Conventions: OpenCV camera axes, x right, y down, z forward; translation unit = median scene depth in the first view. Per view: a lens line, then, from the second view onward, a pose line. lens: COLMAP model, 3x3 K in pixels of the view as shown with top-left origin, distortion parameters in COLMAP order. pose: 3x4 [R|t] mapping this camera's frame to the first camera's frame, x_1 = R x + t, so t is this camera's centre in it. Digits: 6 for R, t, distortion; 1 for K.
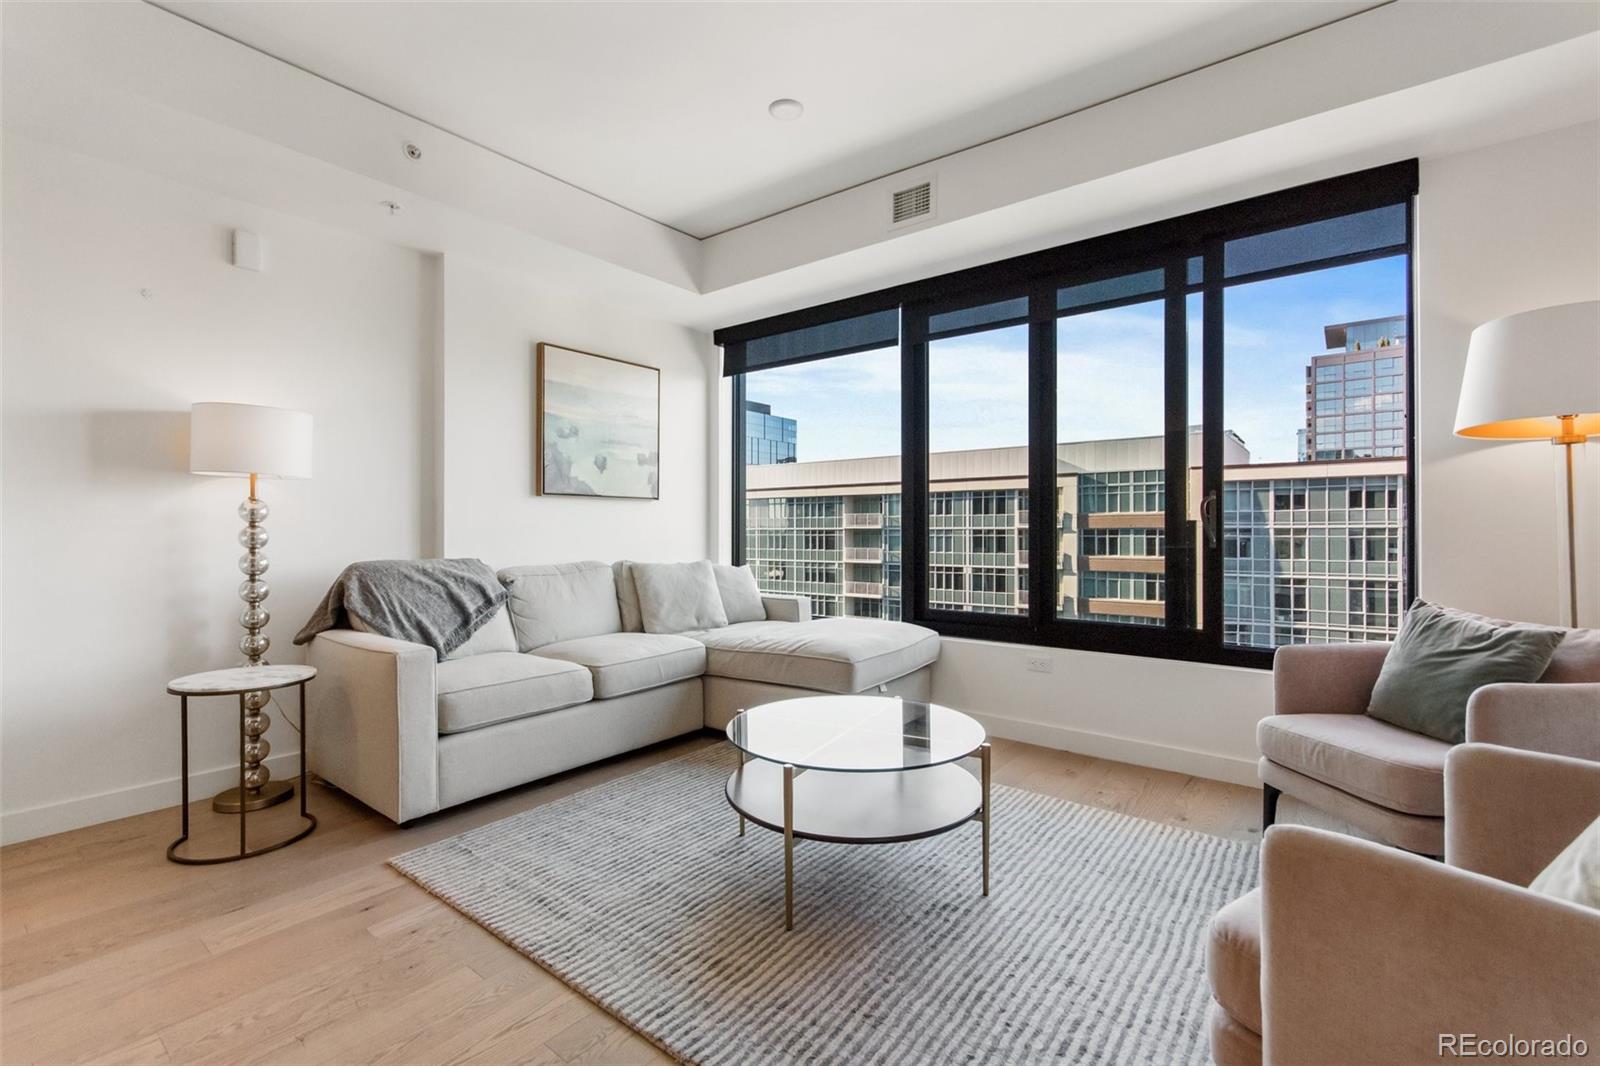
lens RADIAL K [[704.4, 0, 798.2], [0, 704.4, 531.2], [0, 0, 1]] dist [0.002560, 0.000350]
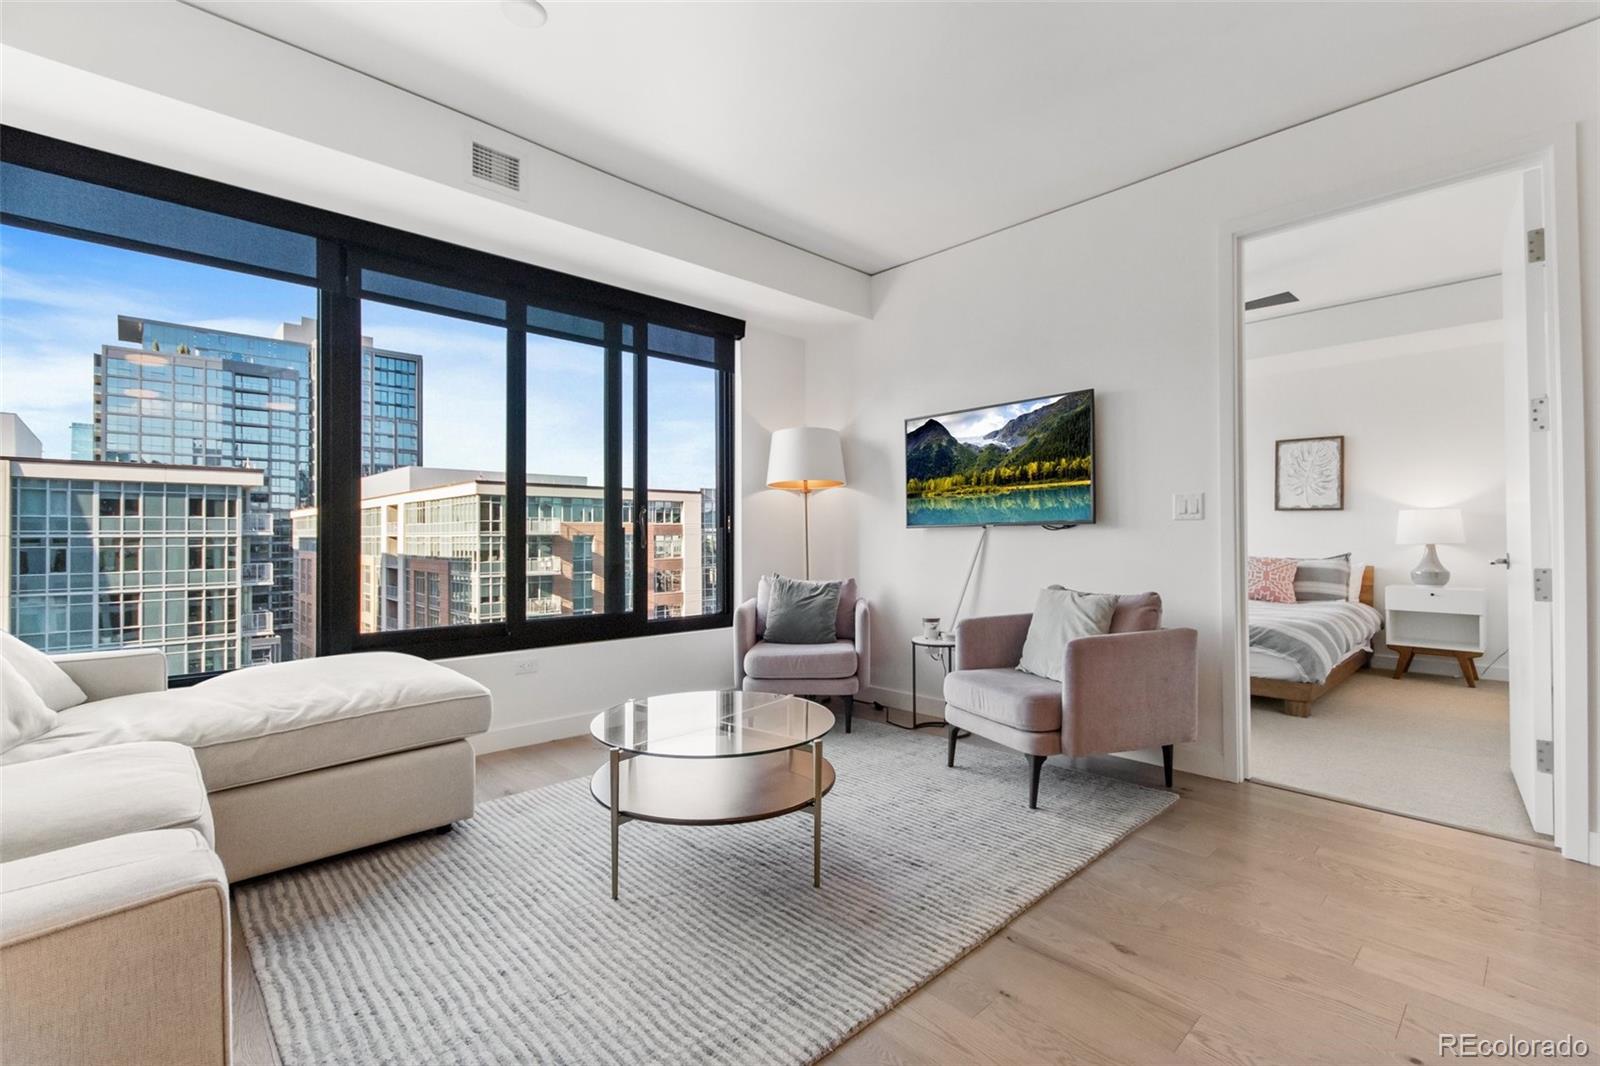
lens RADIAL K [[708.7, 0, 782.3], [0, 708.7, 530.5], [0, 0, 1]] dist [0.001409, 0.000316]
pose [[0.156729, 0.008044, 0.987609, -0.054296], [0.005392, 0.999945, -0.009000, 0.000249], [-0.987627, 0.006736, 0.156677, 0.041409]]
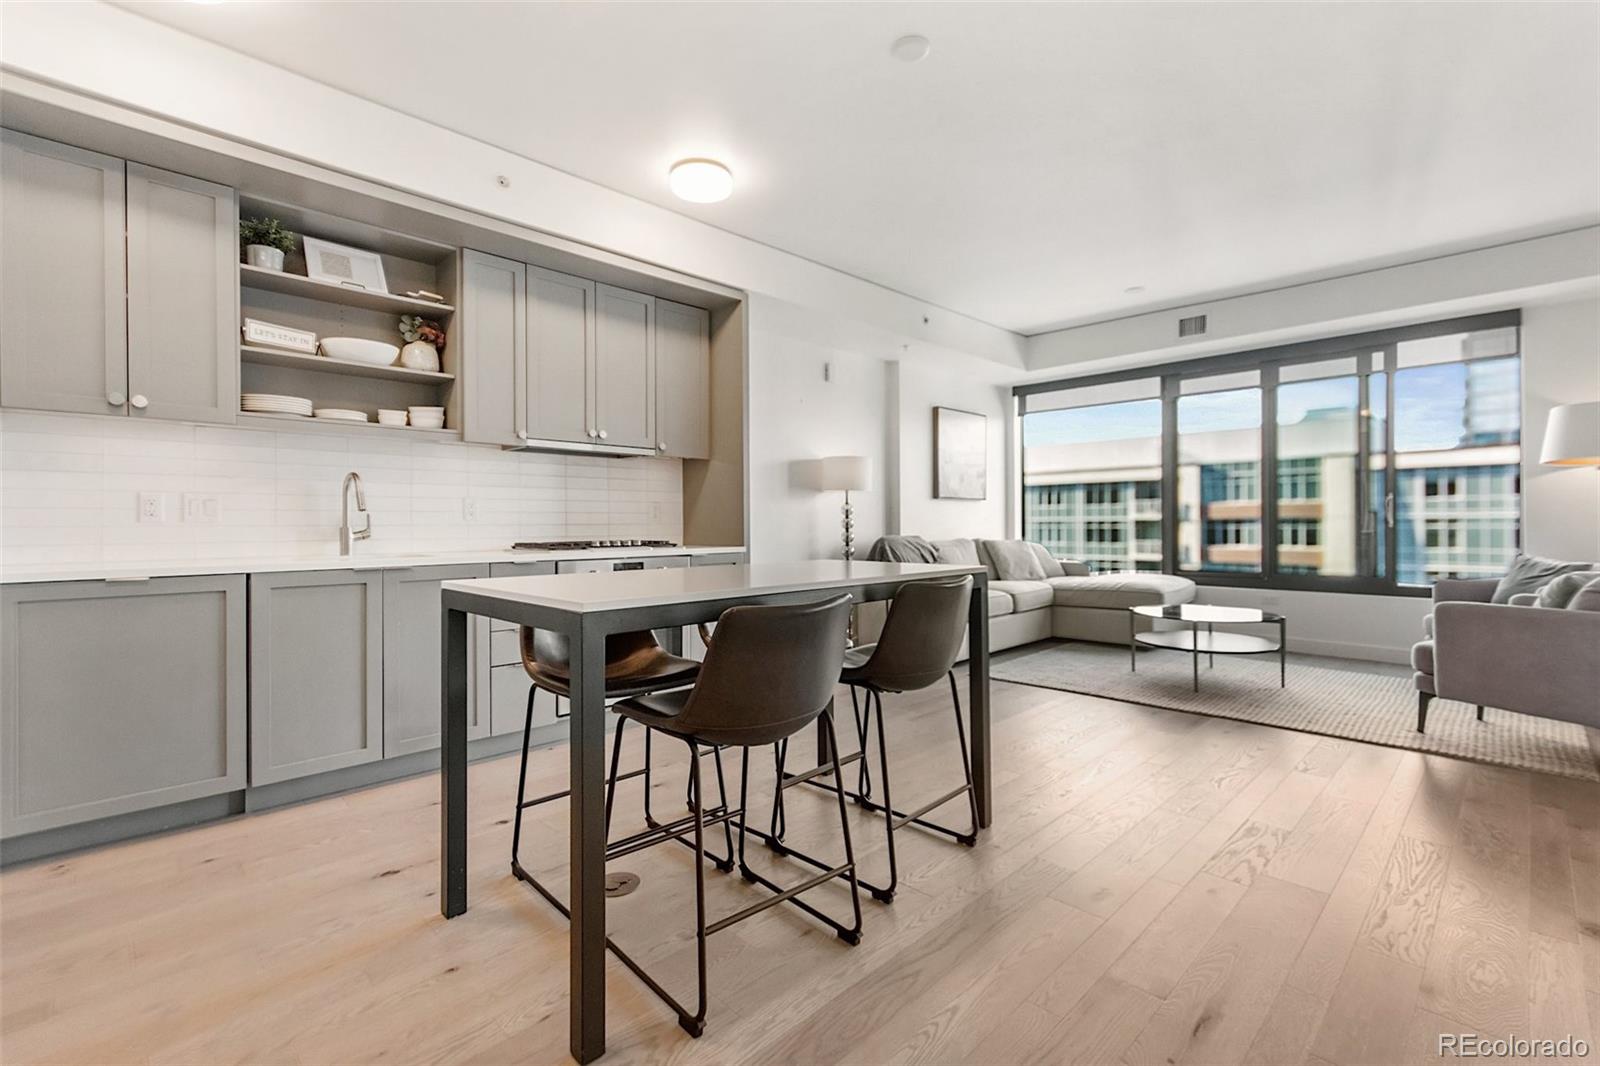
lens RADIAL K [[707.8, 0, 792.0], [0, 707.8, 524.2], [0, 0, 1]] dist [0.011690, -0.000103]
pose [[0.991752, -0.004639, -0.128085, -0.047768], [0.004749, 0.999989, 0.000556, 0.000709], [0.128081, -0.001160, 0.991763, -0.068156]]
